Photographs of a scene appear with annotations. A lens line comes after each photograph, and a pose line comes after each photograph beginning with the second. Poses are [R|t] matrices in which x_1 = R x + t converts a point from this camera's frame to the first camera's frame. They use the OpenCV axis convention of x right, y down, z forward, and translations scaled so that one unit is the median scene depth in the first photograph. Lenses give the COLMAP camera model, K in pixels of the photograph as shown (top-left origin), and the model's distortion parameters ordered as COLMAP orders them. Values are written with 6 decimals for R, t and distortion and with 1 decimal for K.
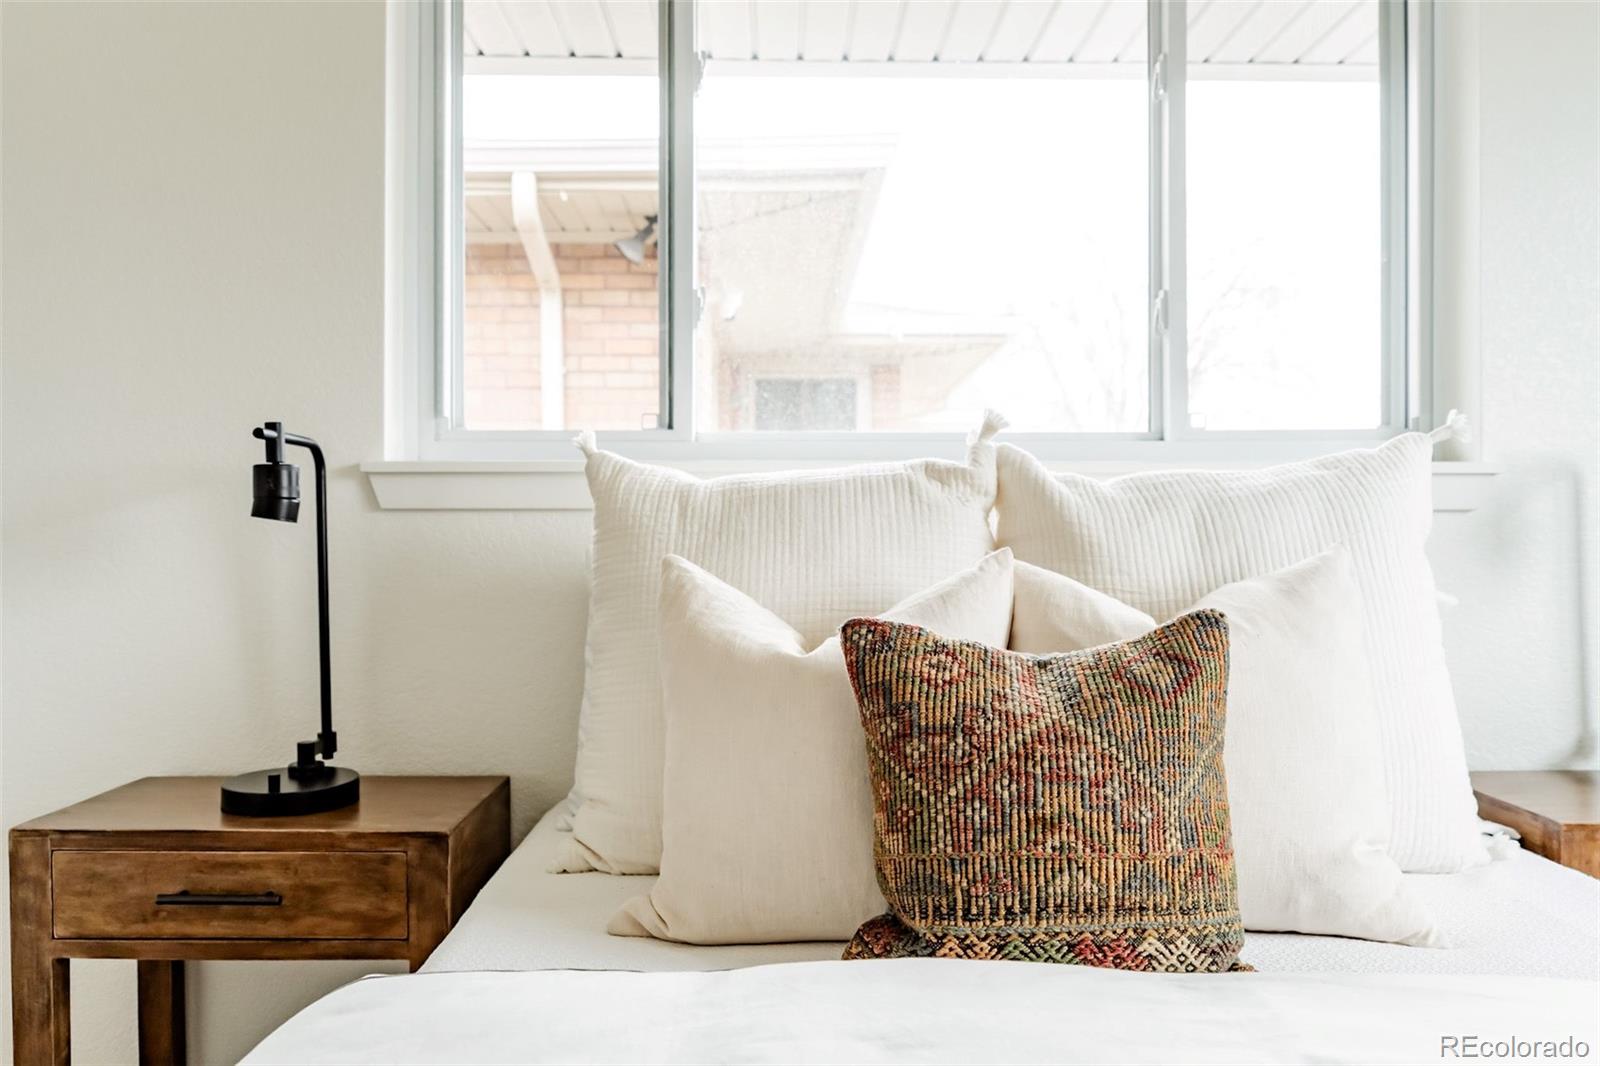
lens RADIAL K [[1199.0, 0, 808.5], [0, 1199.0, 533.5], [0, 0, 1]] dist [0.008415, -0.002438]
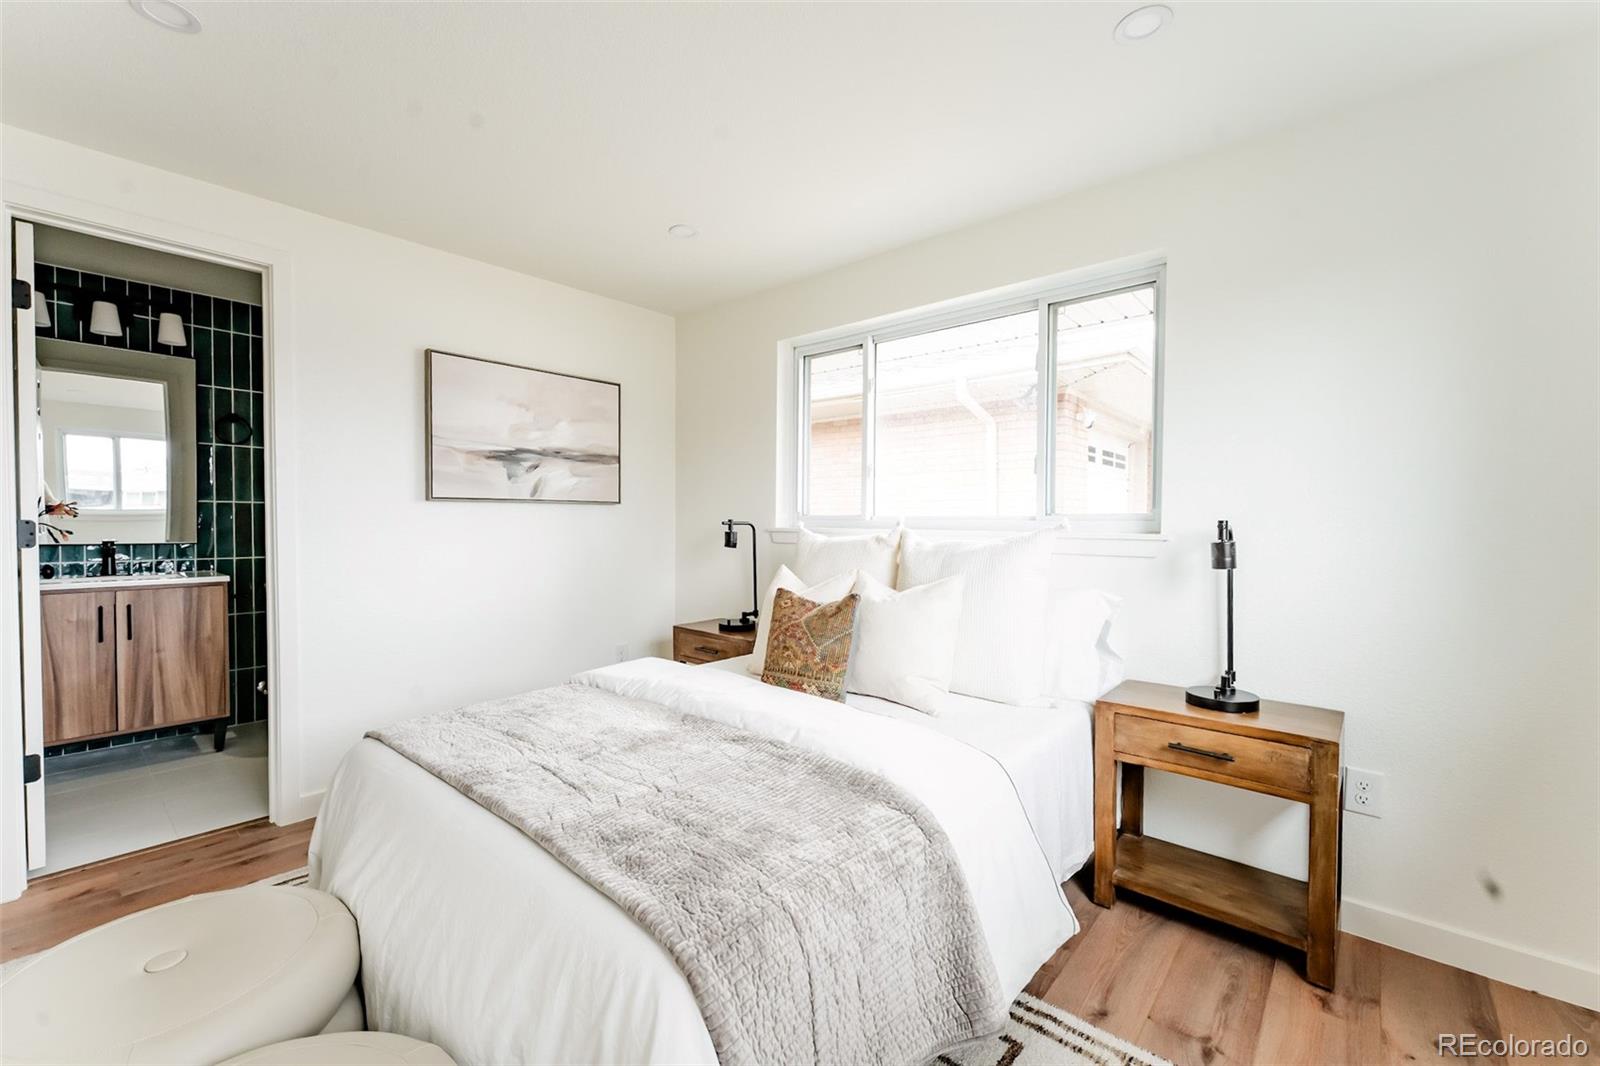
lens RADIAL K [[653.6, 0, 791.8], [0, 653.6, 529.4], [0, 0, 1]] dist [0.006960, -0.001734]
pose [[0.749475, 0.012035, -0.661924, 1.070307], [-0.008082, 0.999927, 0.009030, -0.095294], [0.661984, -0.001419, 0.749517, -0.329715]]
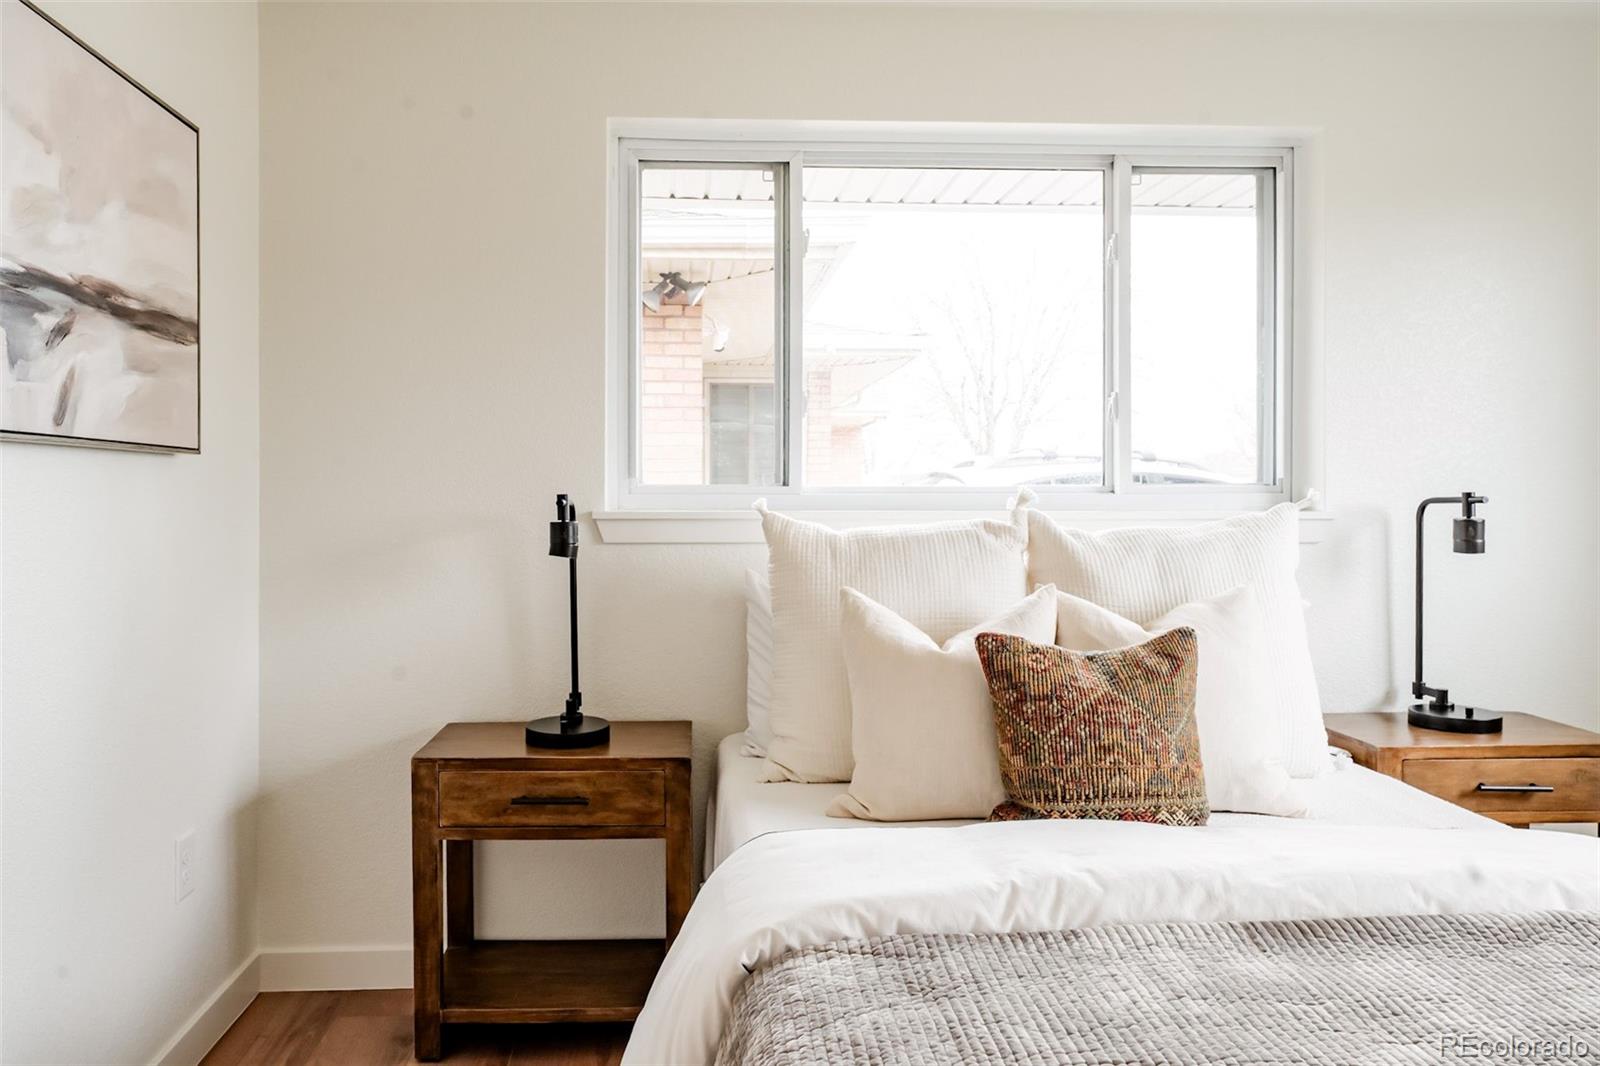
lens RADIAL K [[1056.2, 0, 750.4], [0, 1056.2, 501.8], [0, 0, 1]] dist [0.010808, -0.003674]
pose [[0.999393, -0.000059, 0.034828, -0.282581], [-0.000103, 0.999989, 0.004651, -0.100623], [-0.034828, -0.004652, 0.999383, -0.416904]]
